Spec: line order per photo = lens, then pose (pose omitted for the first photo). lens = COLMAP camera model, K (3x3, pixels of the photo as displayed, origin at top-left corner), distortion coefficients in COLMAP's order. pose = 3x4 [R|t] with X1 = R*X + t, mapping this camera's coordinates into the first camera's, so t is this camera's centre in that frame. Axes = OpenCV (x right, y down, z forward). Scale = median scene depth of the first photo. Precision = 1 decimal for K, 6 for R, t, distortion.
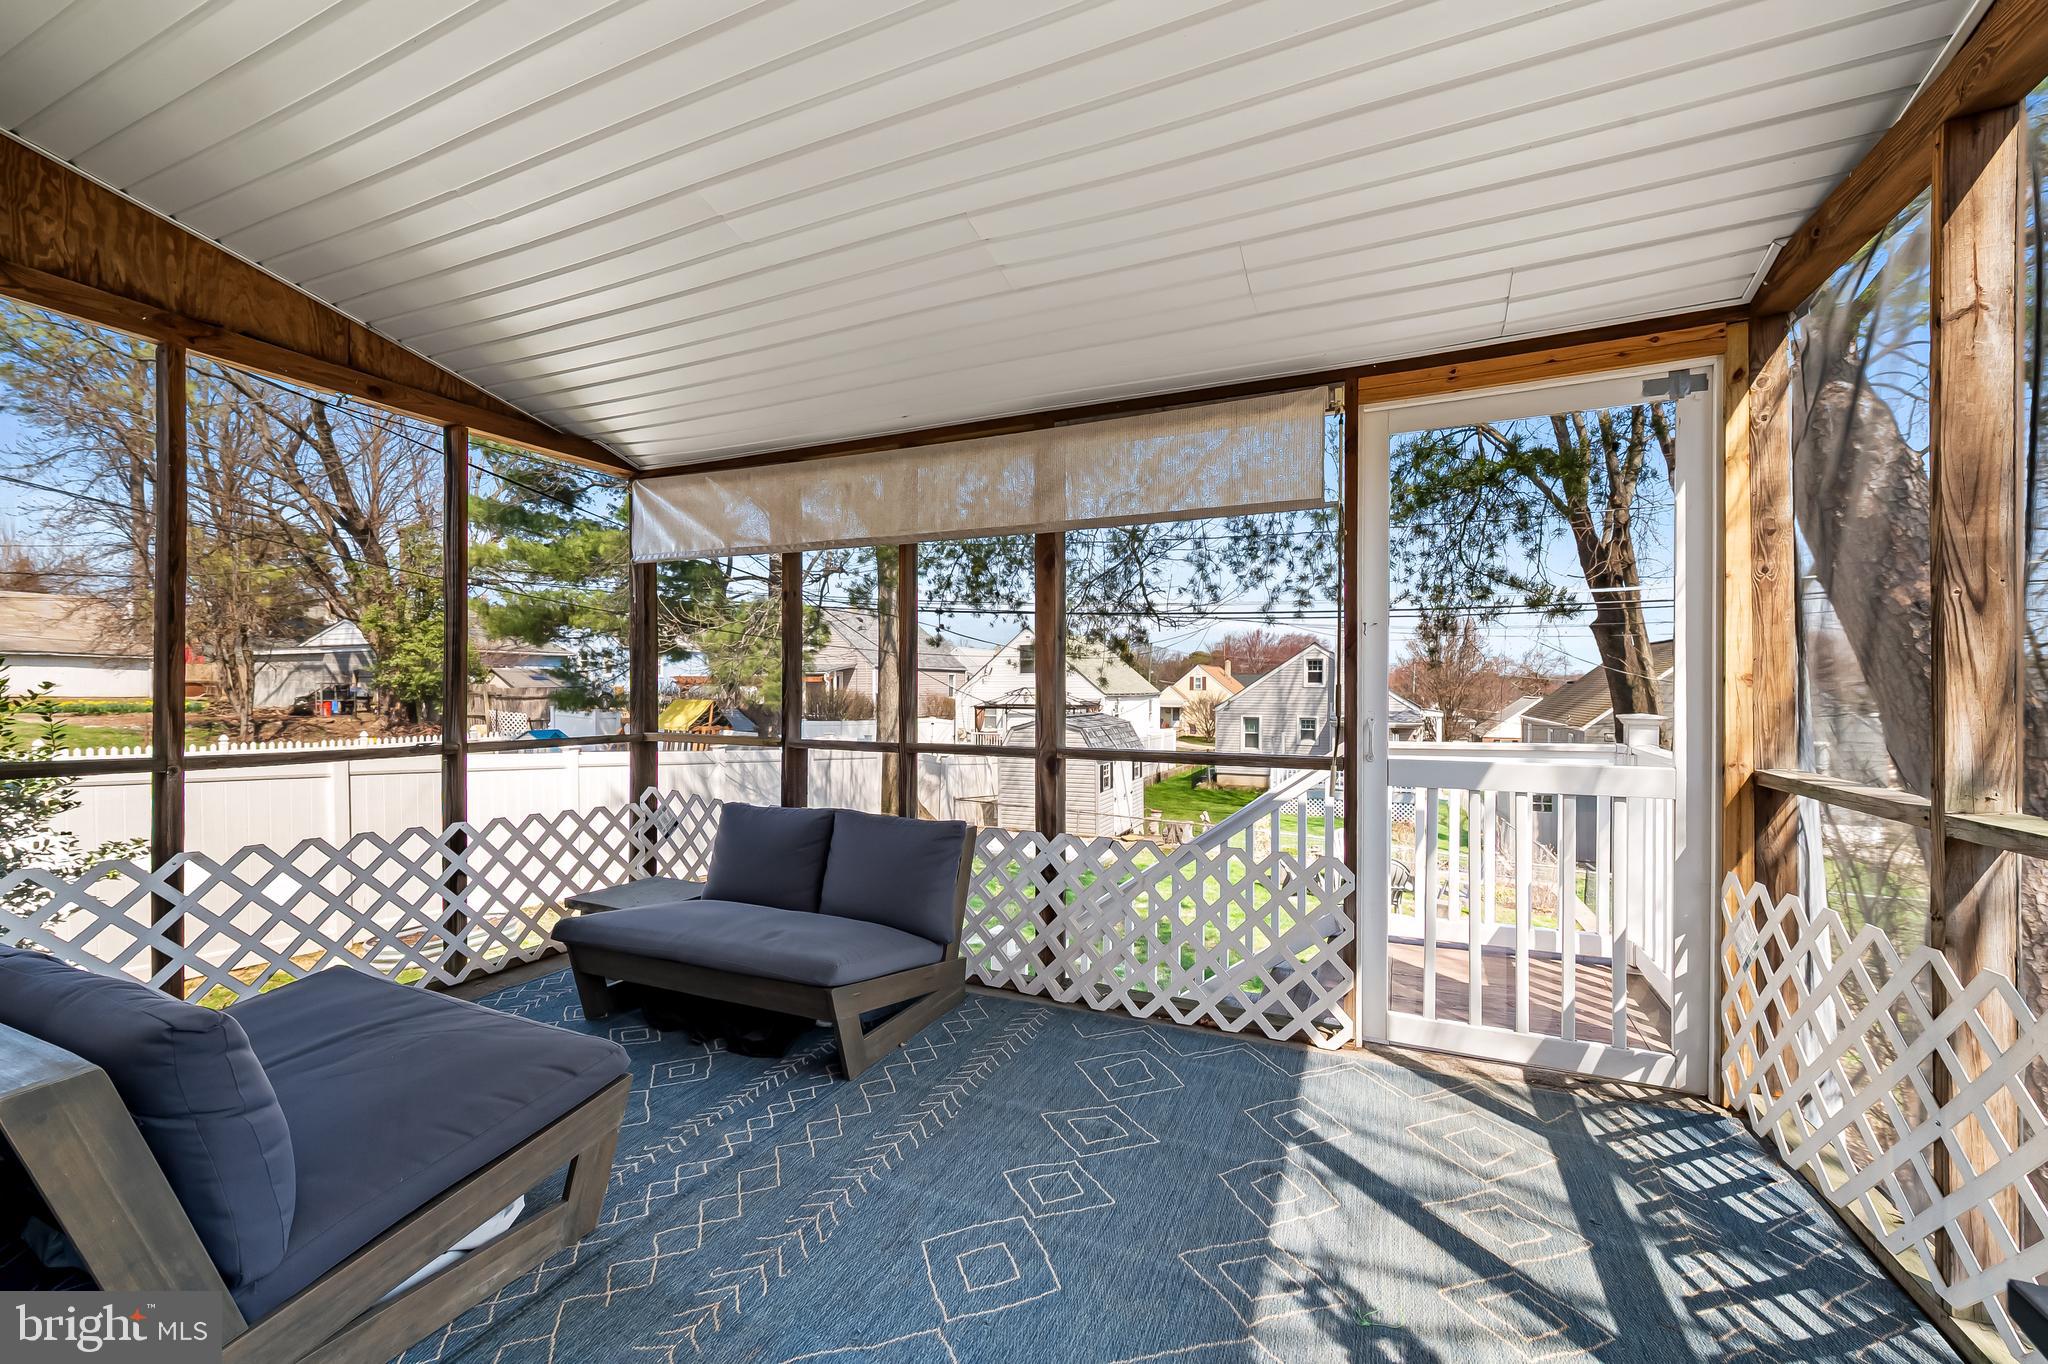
lens RADIAL K [[814.5, 0, 1036.2], [0, 814.5, 686.0], [0, 0, 1]] dist [0.006884, -0.000201]
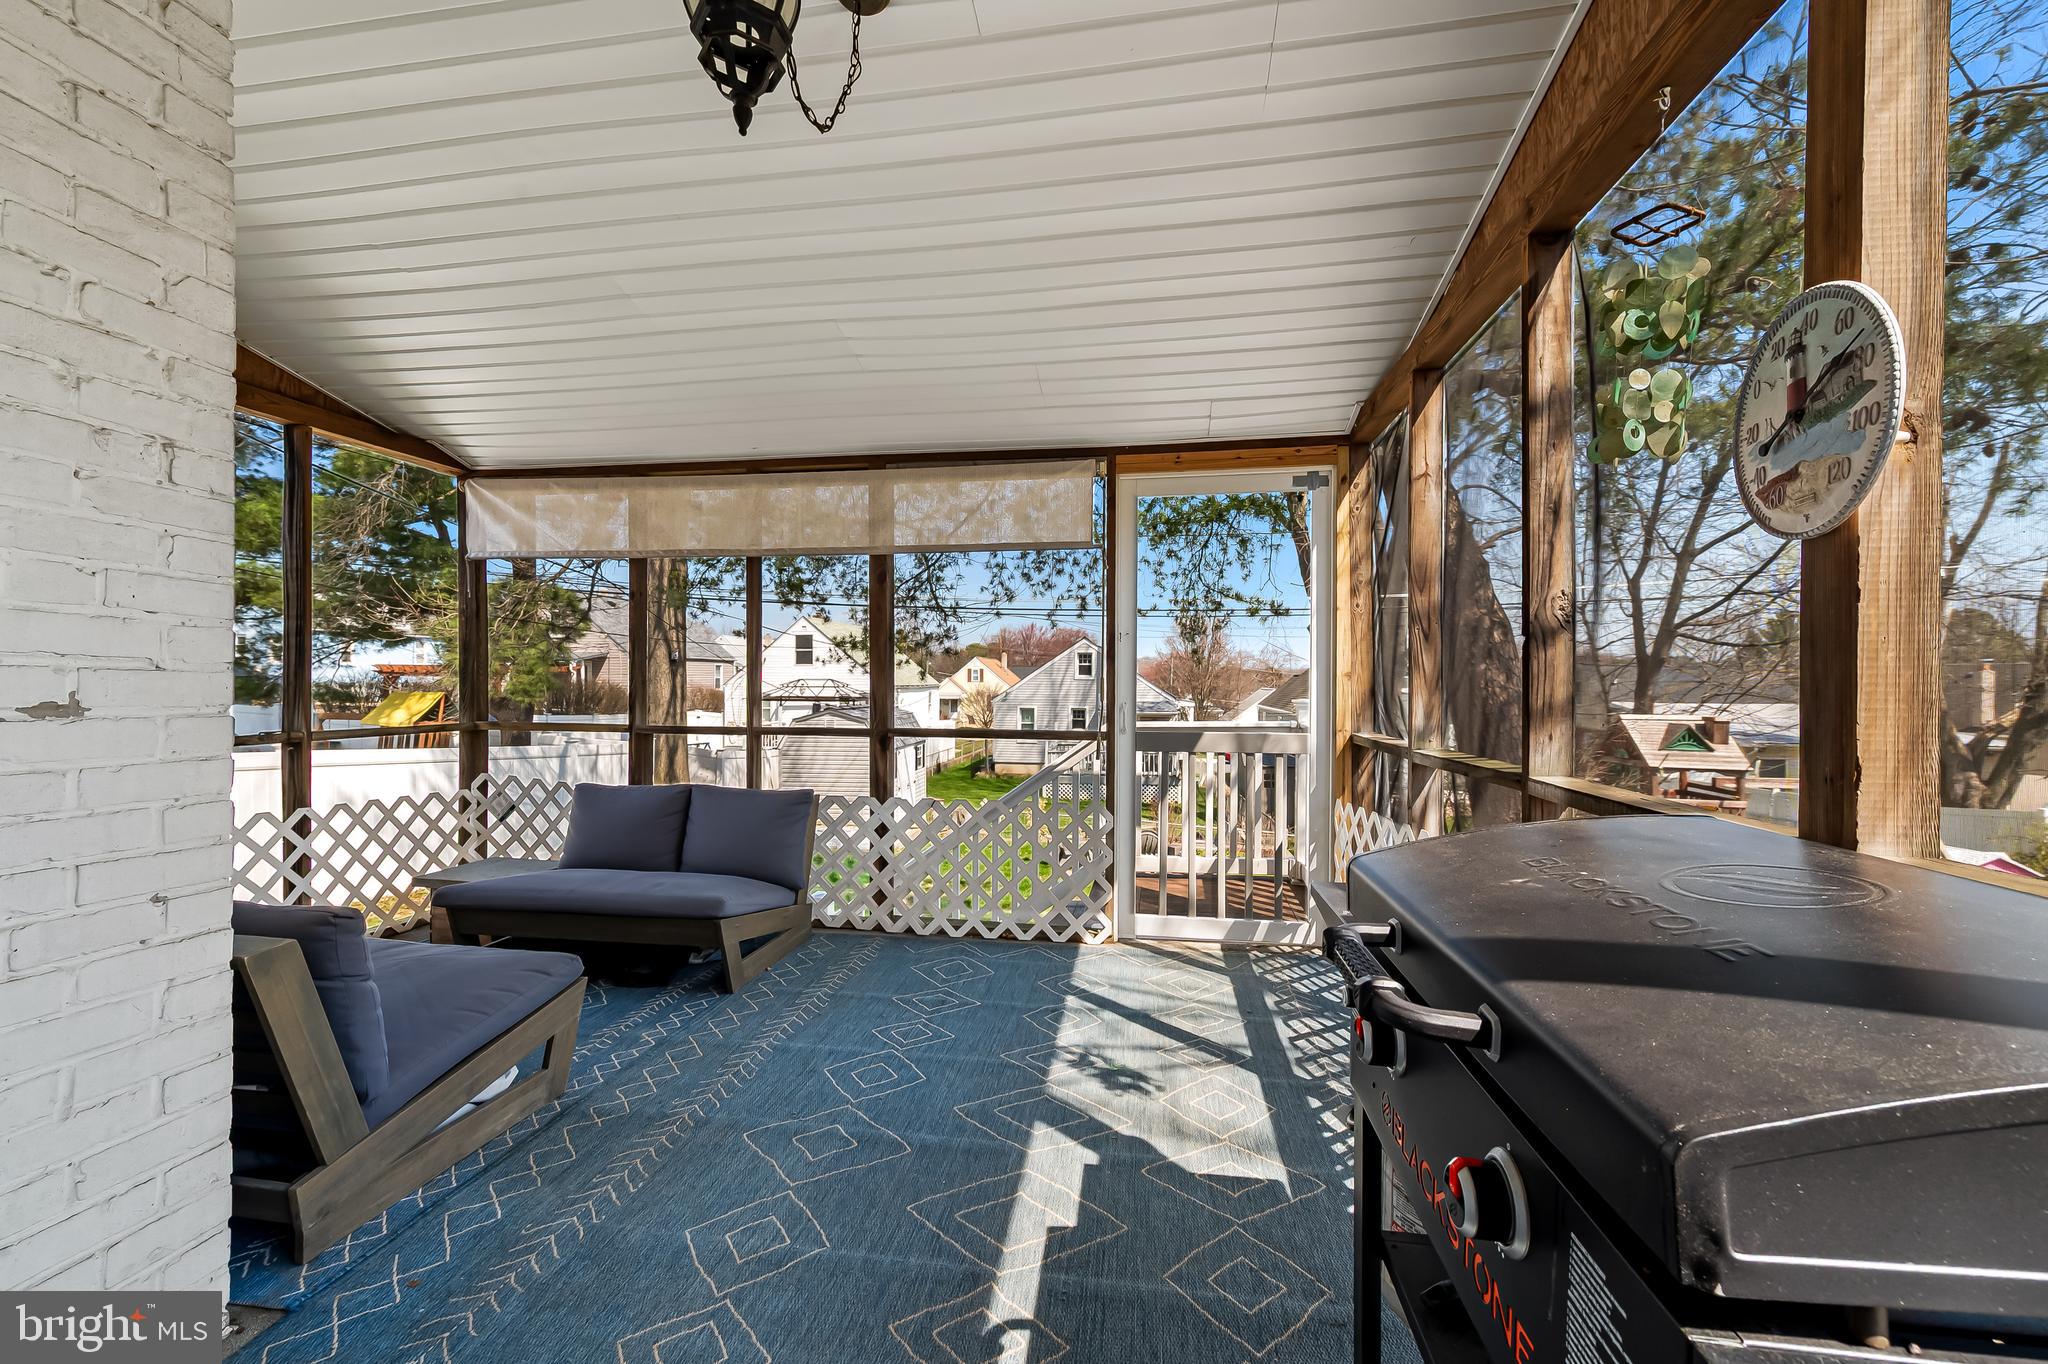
lens RADIAL K [[815.8, 0, 1035.4], [0, 815.8, 655.0], [0, 0, 1]] dist [0.006860, -0.000226]
pose [[0.964019, 0.010717, 0.265616, -0.106542], [-0.003344, 0.999597, -0.028196, -0.001191], [-0.265811, 0.026293, 0.963666, -0.305042]]
